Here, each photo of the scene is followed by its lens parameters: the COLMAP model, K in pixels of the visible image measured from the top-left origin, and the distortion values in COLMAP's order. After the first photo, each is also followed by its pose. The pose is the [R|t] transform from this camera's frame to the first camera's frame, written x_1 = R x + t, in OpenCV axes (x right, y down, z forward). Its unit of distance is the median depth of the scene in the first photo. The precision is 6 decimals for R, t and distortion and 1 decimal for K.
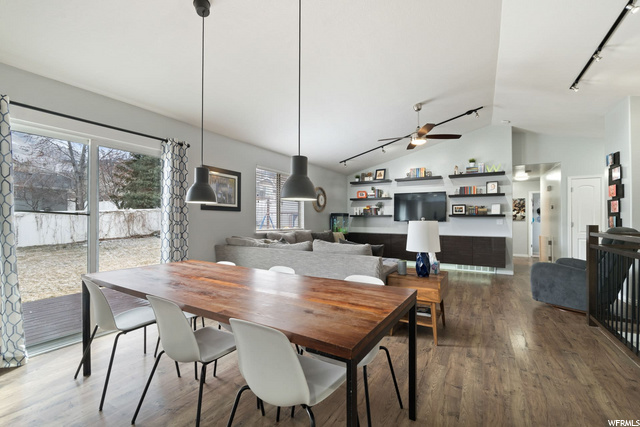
lens RADIAL K [[273.5, 0, 320.0], [0, 273.5, 213.5], [0, 0, 1]] dist [-0.001416, 0.000054]
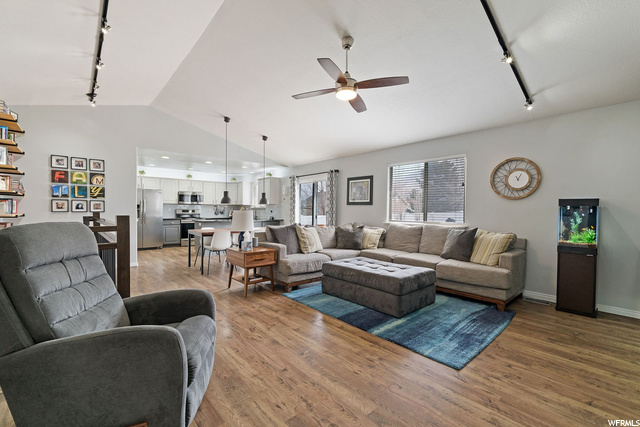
lens RADIAL K [[273.5, 0, 320.0], [0, 273.5, 213.5], [0, 0, 1]] dist [-0.001416, 0.000054]
pose [[-0.301549, 0.002240, -0.953448, 0.712126], [0.007837, 0.999969, -0.000129, 0.021482], [0.953419, -0.007511, -0.301557, 0.795987]]
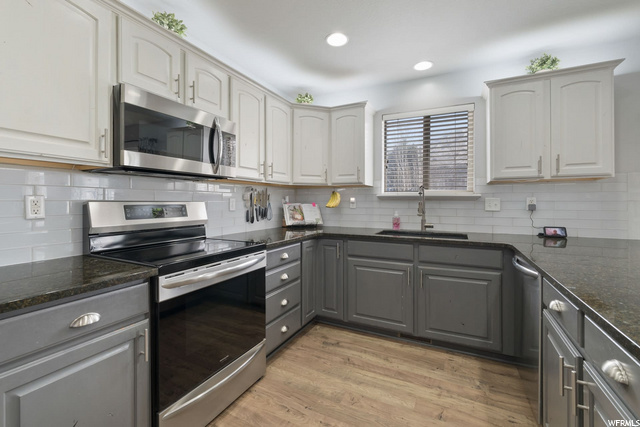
lens RADIAL K [[281.2, 0, 320.6], [0, 281.2, 201.6], [0, 0, 1]] dist [0.000687, 0.000128]
pose [[0.085066, -0.004071, -0.996367, -0.147935], [0.015325, 0.999879, -0.002777, -0.002815], [0.996257, -0.015033, 0.085118, -0.150705]]
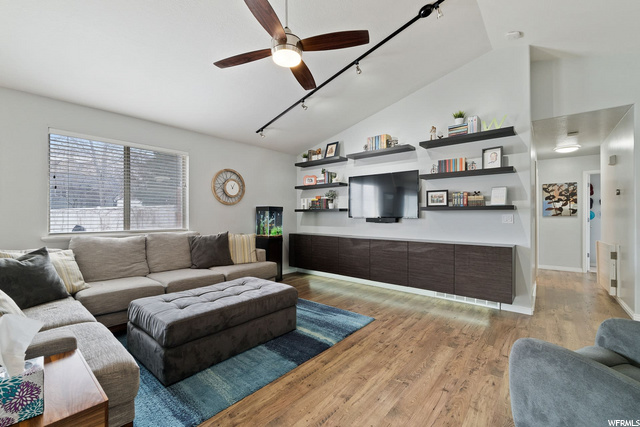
lens RADIAL K [[273.5, 0, 320.0], [0, 273.5, 213.5], [0, 0, 1]] dist [-0.001416, 0.000054]
pose [[0.987617, -0.005185, -0.156796, 0.344353], [0.007242, 0.999895, 0.012550, 0.009133], [0.156714, -0.013530, 0.987551, 0.361182]]
